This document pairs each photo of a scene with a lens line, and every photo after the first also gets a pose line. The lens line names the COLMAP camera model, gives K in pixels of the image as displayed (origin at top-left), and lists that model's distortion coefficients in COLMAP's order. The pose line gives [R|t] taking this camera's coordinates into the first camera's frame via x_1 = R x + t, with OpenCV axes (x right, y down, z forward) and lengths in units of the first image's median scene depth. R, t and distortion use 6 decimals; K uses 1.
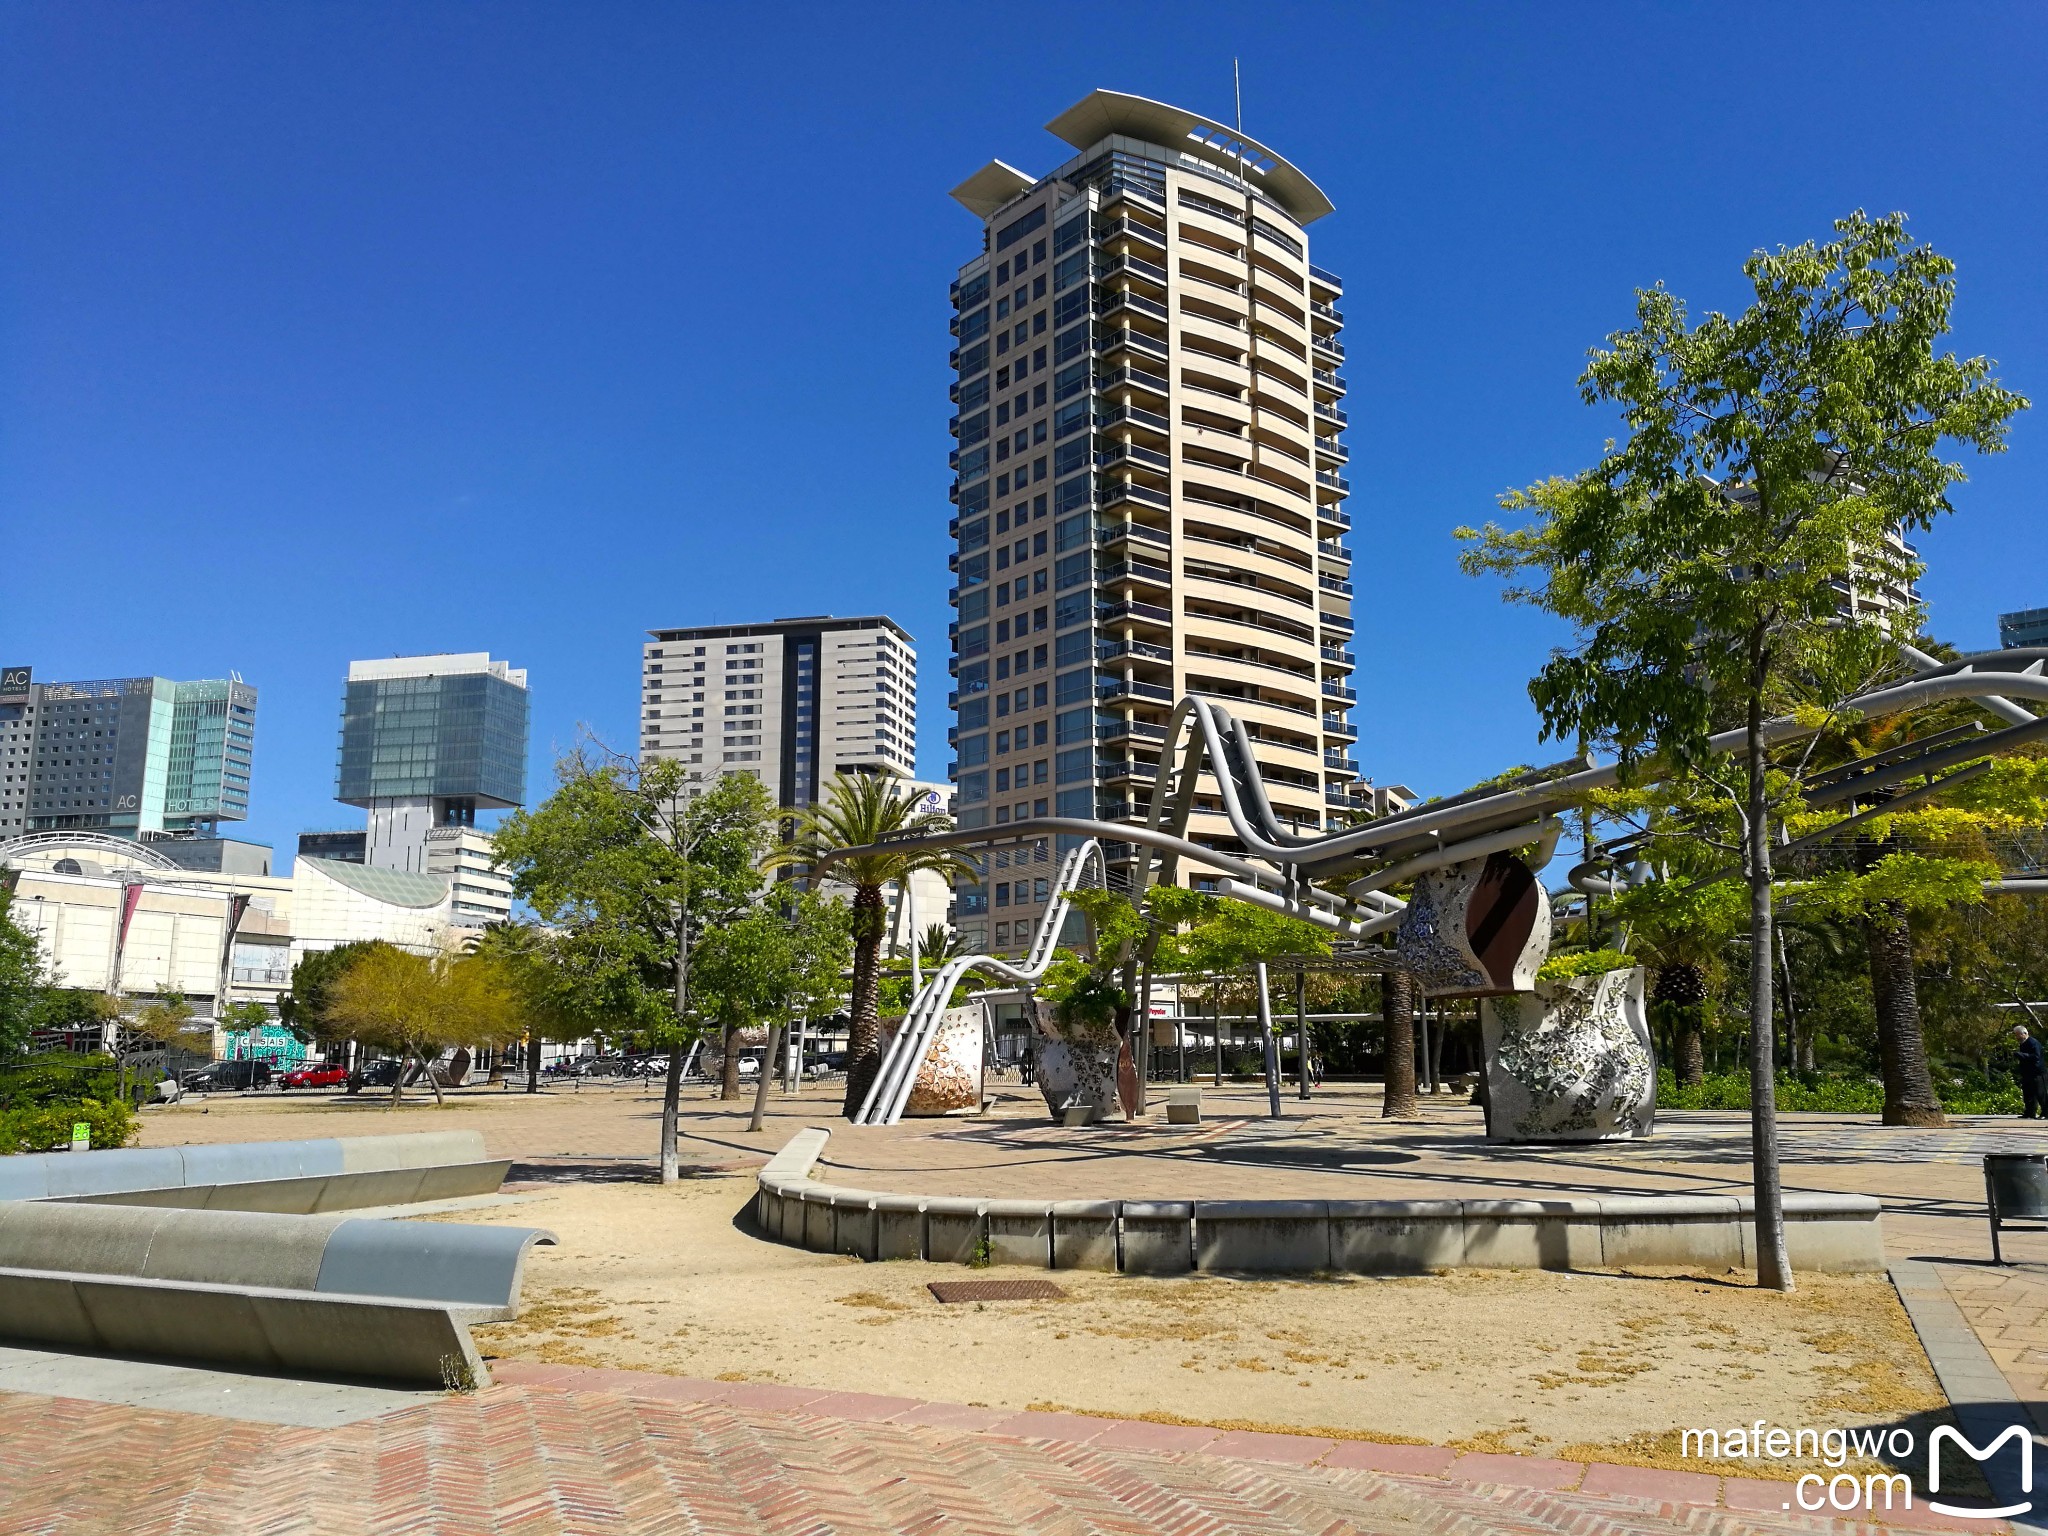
lens RADIAL K [[1603.8, 0, 1052.2], [0, 1603.8, 768.2], [0, 0, 1]] dist [0.119082, -0.333851]
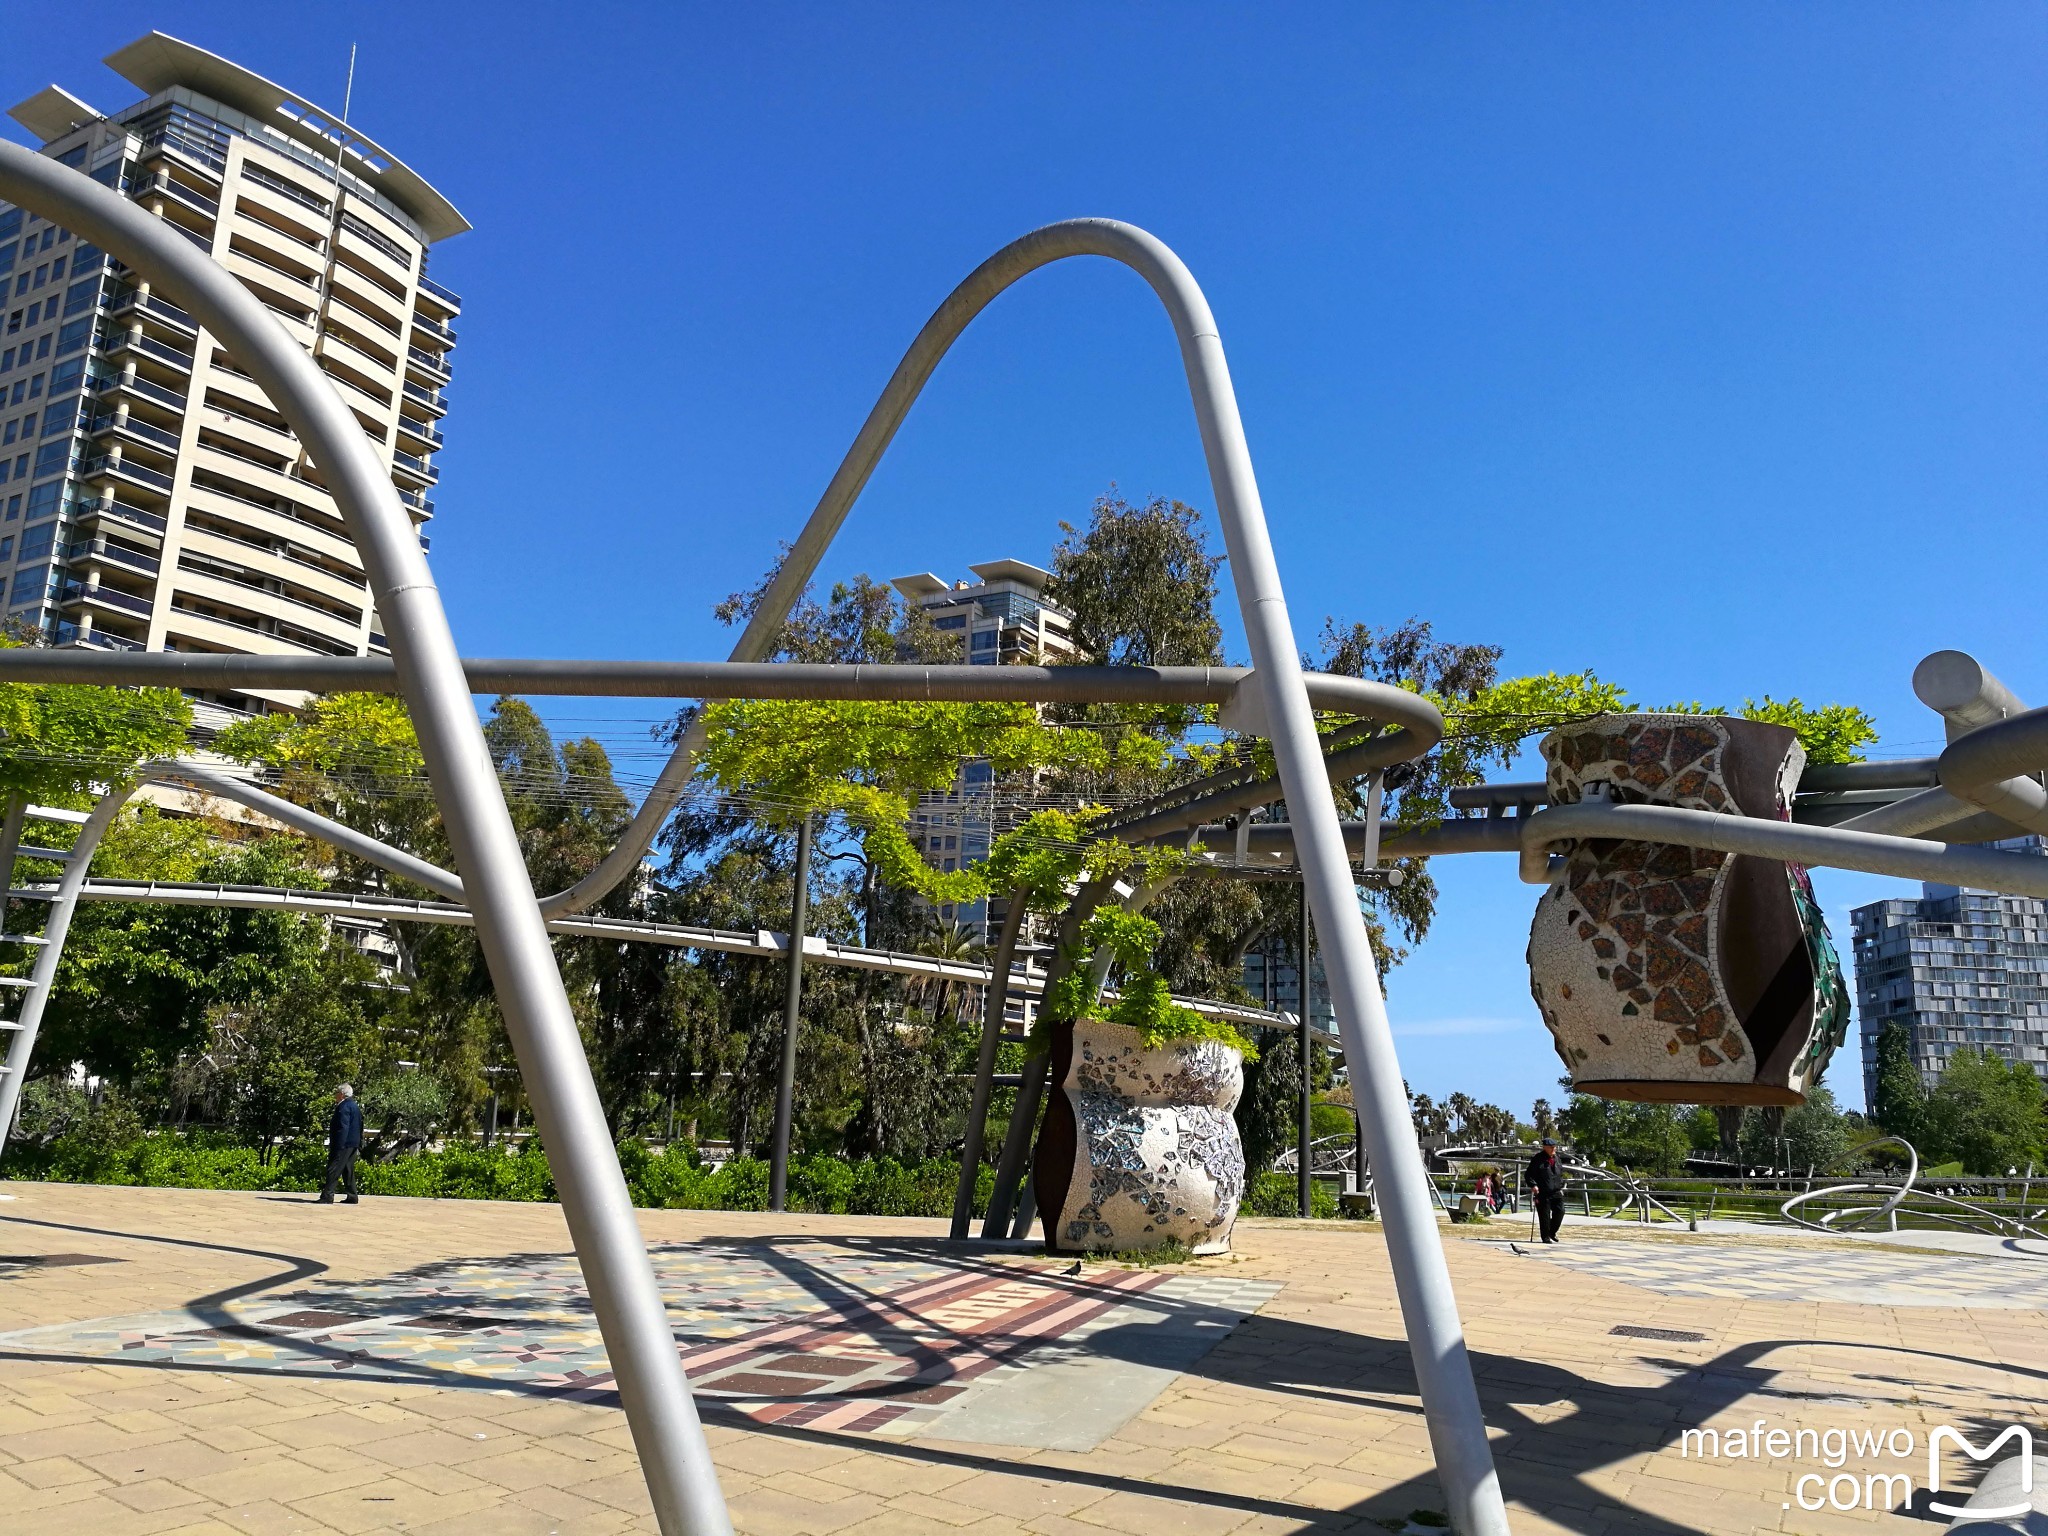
lens RADIAL K [[1603.1, 0, 1031.7], [0, 1603.1, 769.7], [0, 0, 1]] dist [0.009926, 0.003414]
pose [[0.941896, 0.112786, 0.316403, 0.248681], [-0.100366, 0.993411, -0.055335, -0.004561], [-0.320559, 0.020364, 0.947010, -0.011280]]
